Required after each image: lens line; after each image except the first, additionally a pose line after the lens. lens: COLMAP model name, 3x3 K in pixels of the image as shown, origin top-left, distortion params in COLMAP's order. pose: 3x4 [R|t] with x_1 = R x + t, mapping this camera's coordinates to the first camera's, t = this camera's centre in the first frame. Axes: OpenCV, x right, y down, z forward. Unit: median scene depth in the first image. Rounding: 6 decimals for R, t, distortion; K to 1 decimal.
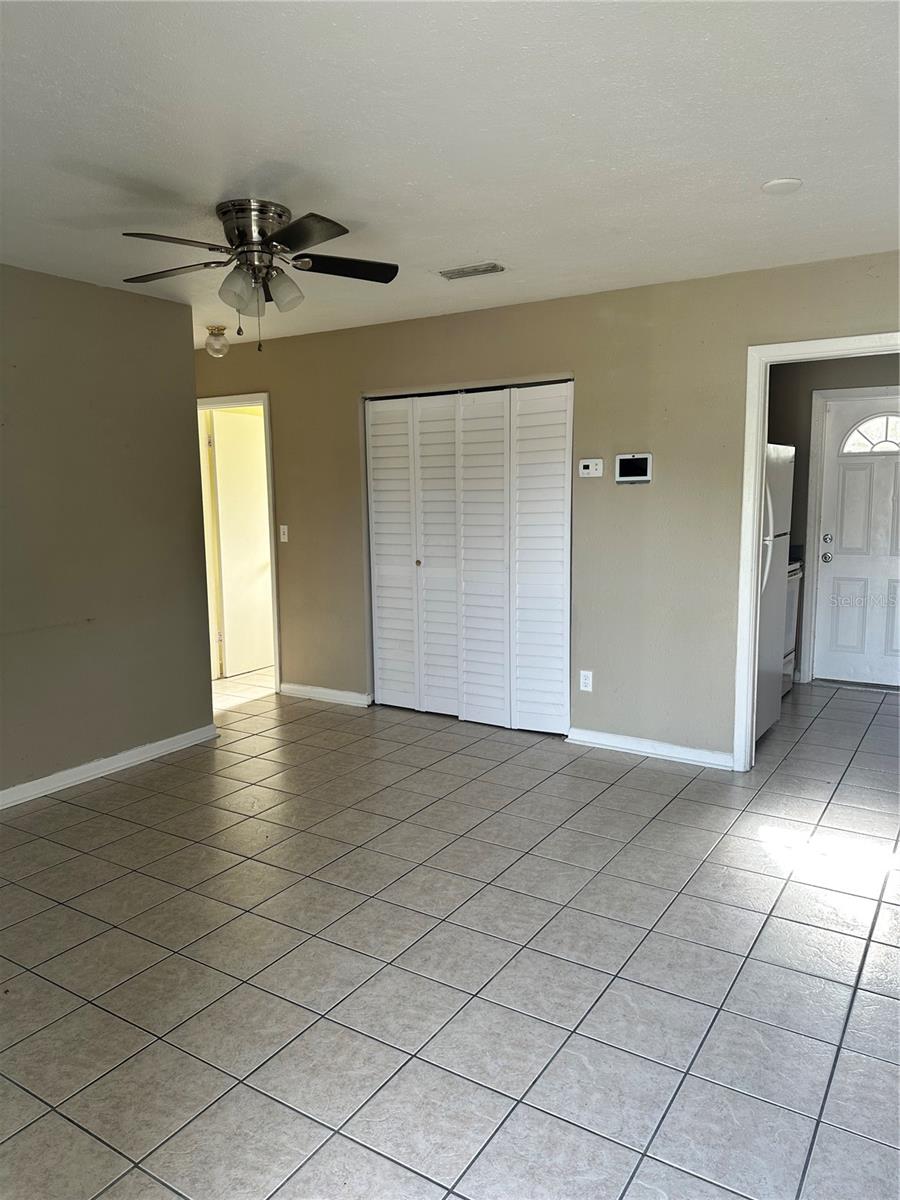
lens RADIAL K [[845.7, 0, 448.1], [0, 845.7, 589.7], [0, 0, 1]] dist [0.048974, -0.050721]
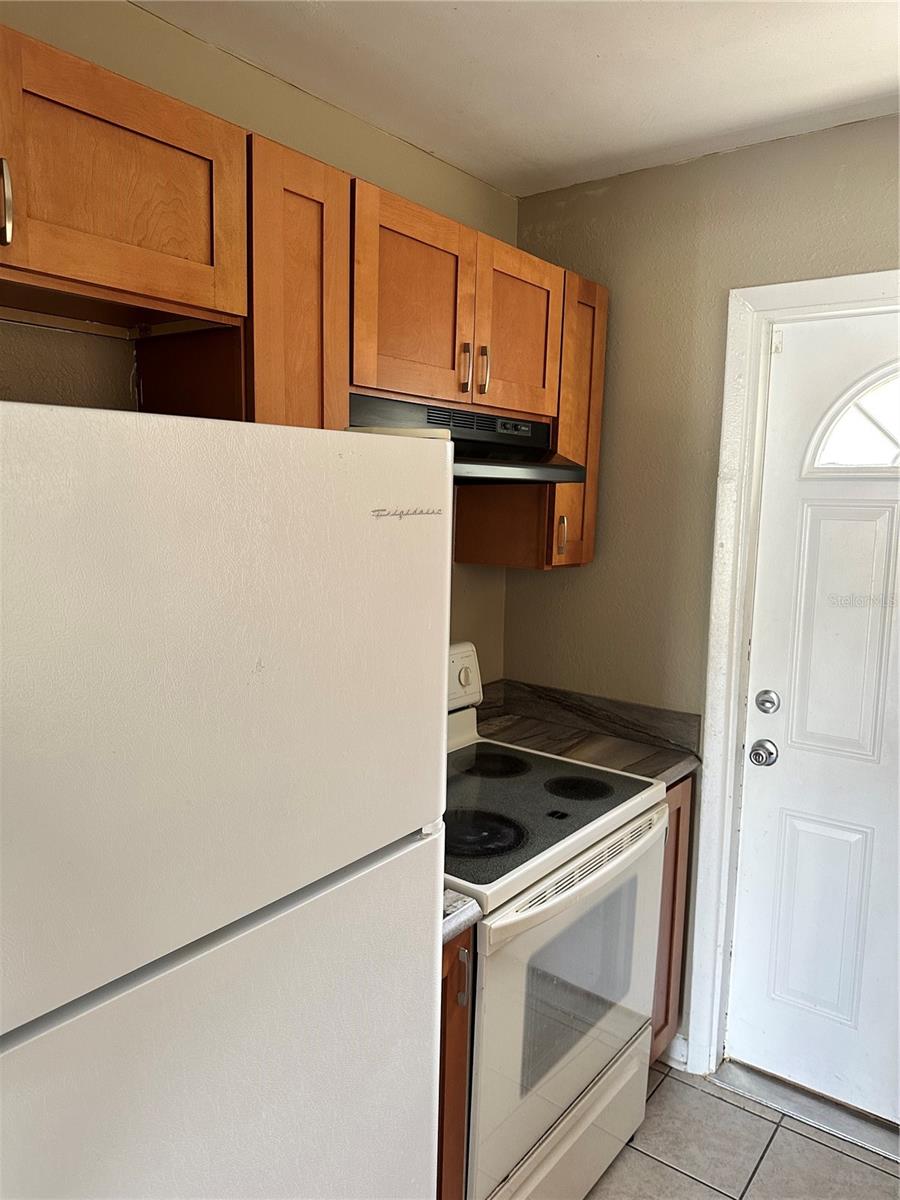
lens RADIAL K [[845.7, 0, 448.2], [0, 845.7, 601.2], [0, 0, 1]] dist [0.048974, -0.050721]
pose [[0.996537, 0.036635, -0.074649, 0.333428], [-0.036406, 0.999327, 0.004437, -0.099975], [0.074761, -0.001704, 0.997200, 0.623069]]
